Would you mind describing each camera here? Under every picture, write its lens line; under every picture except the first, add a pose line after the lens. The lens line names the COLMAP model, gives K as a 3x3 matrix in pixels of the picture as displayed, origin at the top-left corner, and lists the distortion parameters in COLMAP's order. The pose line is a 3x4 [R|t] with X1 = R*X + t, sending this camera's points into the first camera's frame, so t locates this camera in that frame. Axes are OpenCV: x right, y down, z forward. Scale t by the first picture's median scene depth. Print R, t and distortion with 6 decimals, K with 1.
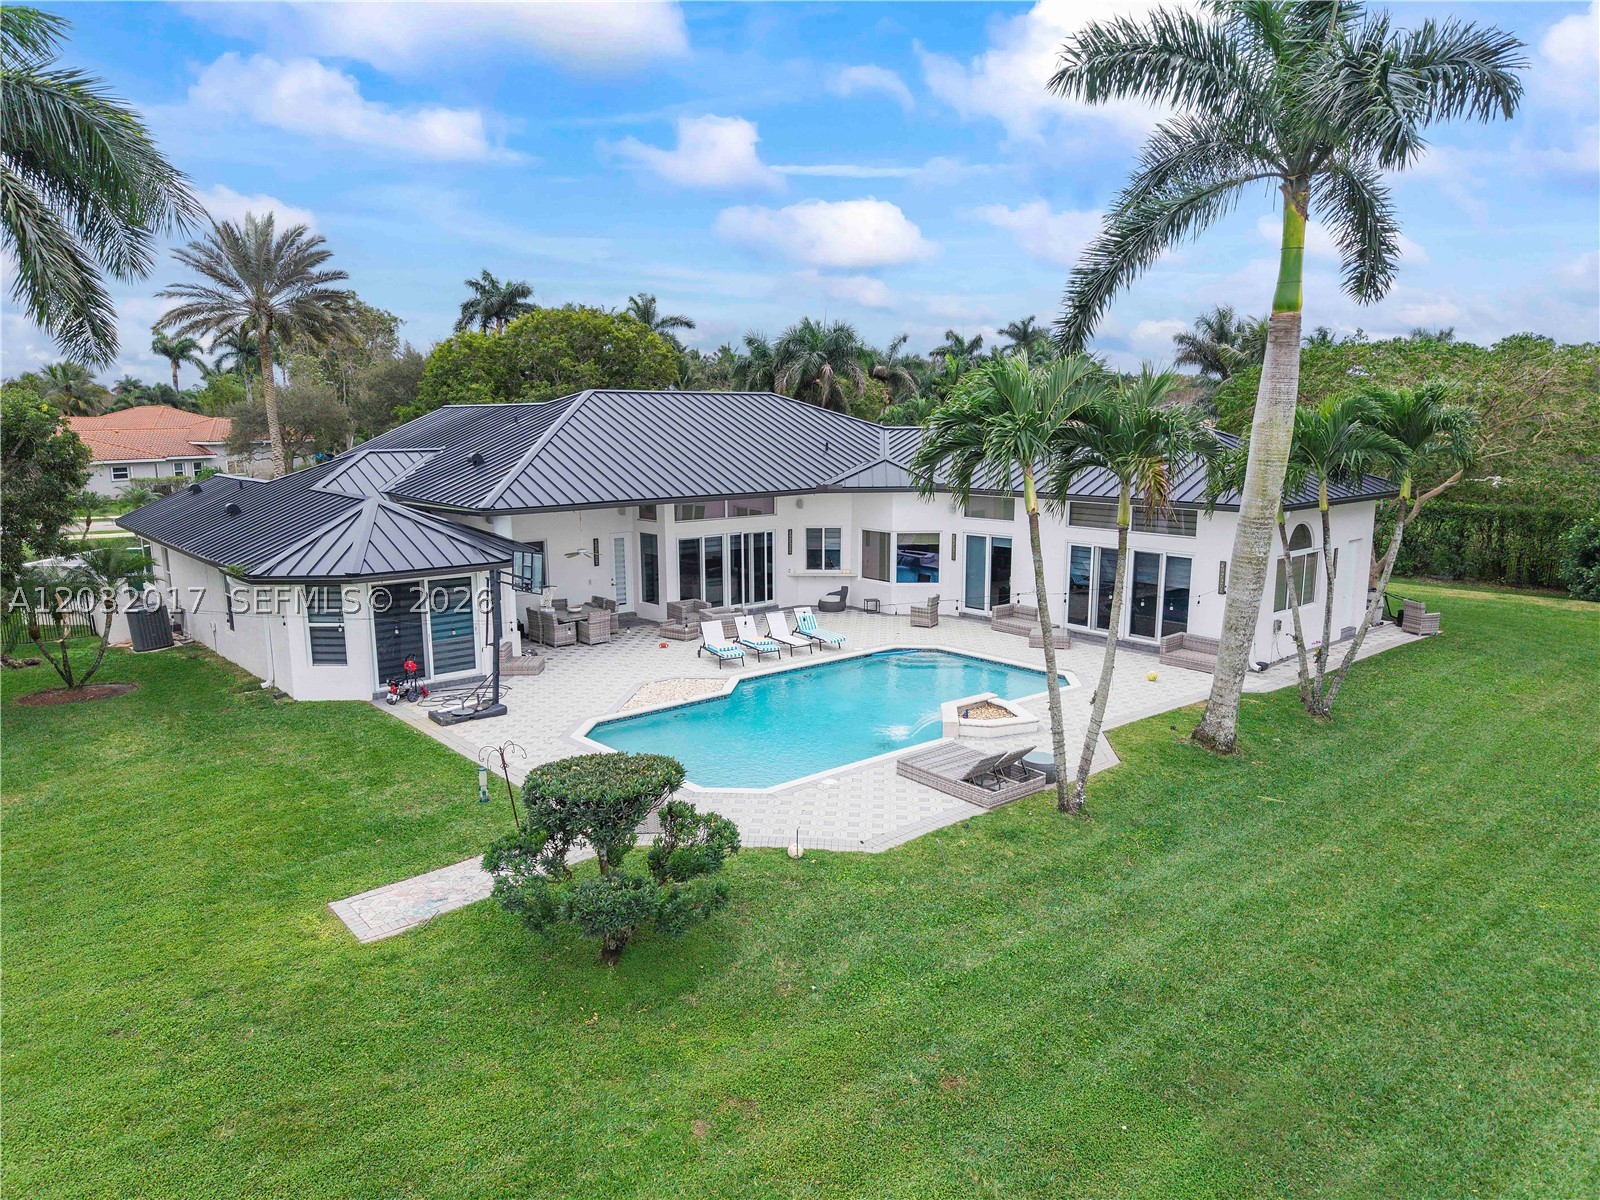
lens RADIAL K [[1107.1, 0, 794.2], [0, 1107.1, 628.4], [0, 0, 1]] dist [0.030185, -0.001753]
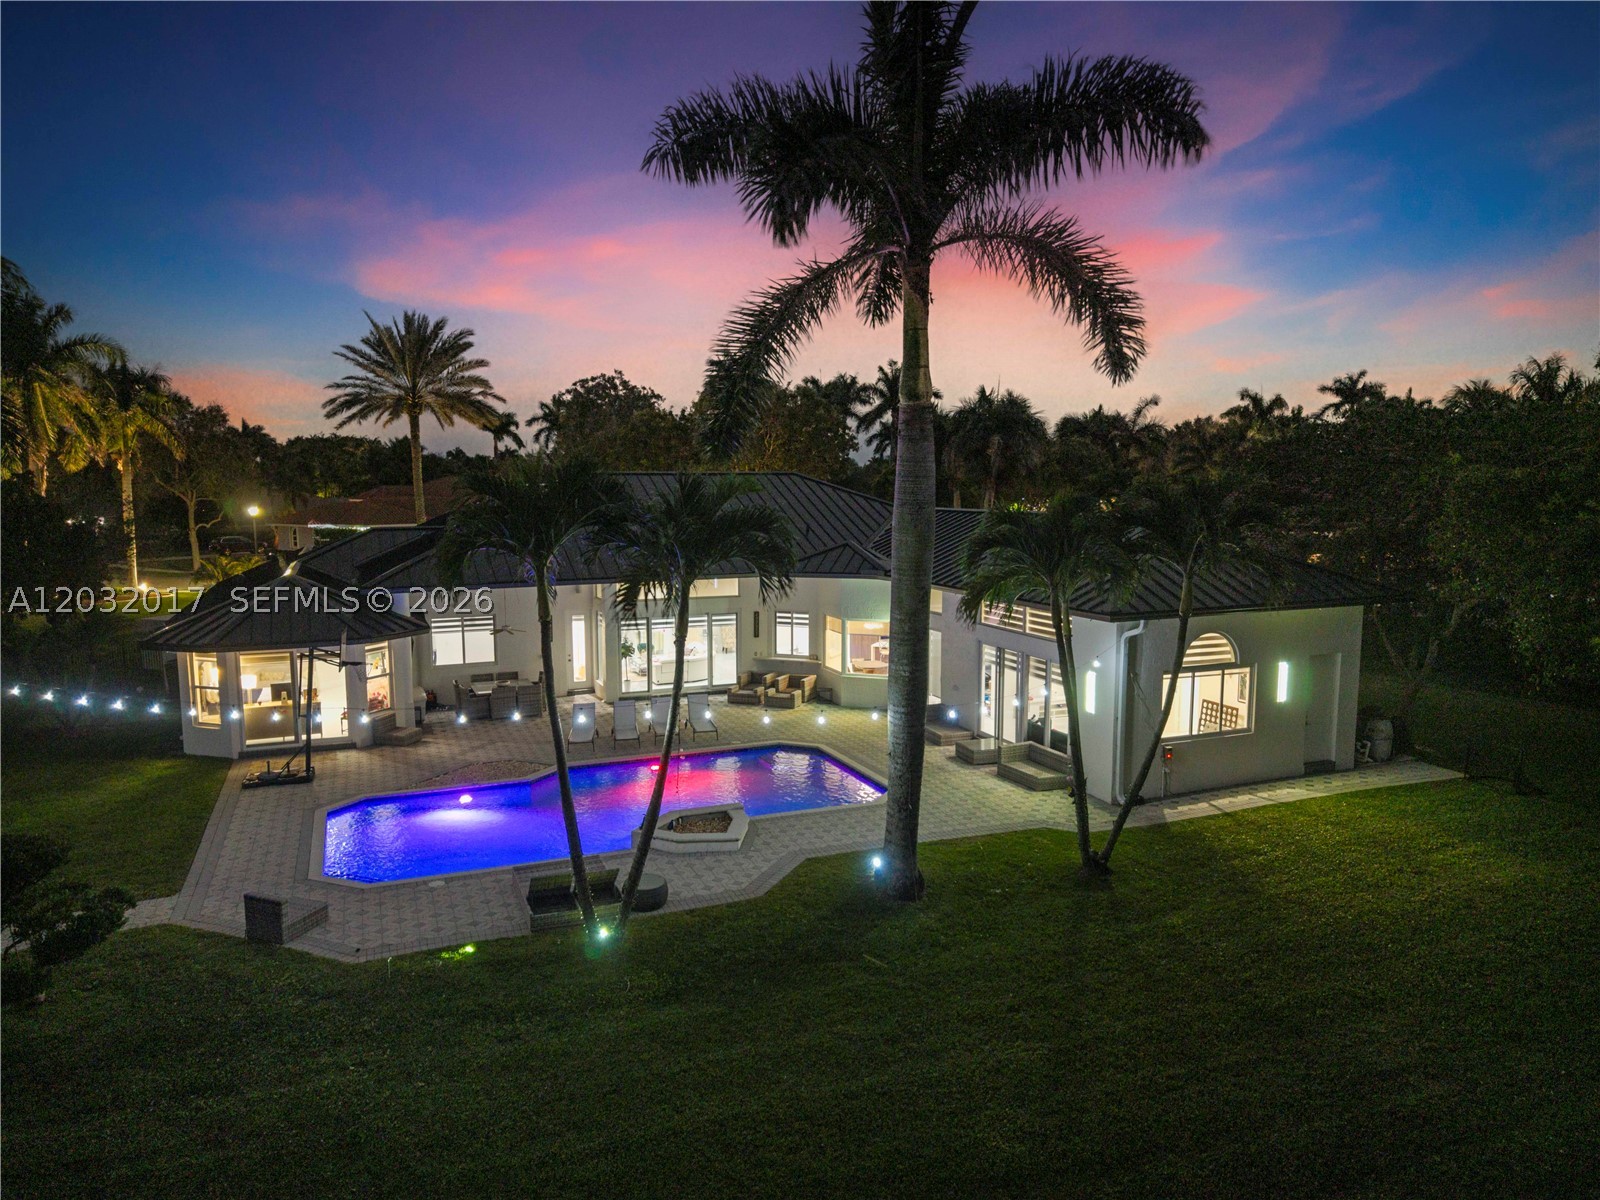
lens RADIAL K [[1128.8, 0, 802.5], [0, 1128.8, 635.3], [0, 0, 1]] dist [0.036203, -0.000962]
pose [[0.947622, 0.045464, -0.316142, 0.493825], [-0.061399, 0.997286, -0.040623, -0.045445], [0.313438, 0.057906, 0.947842, 0.104553]]
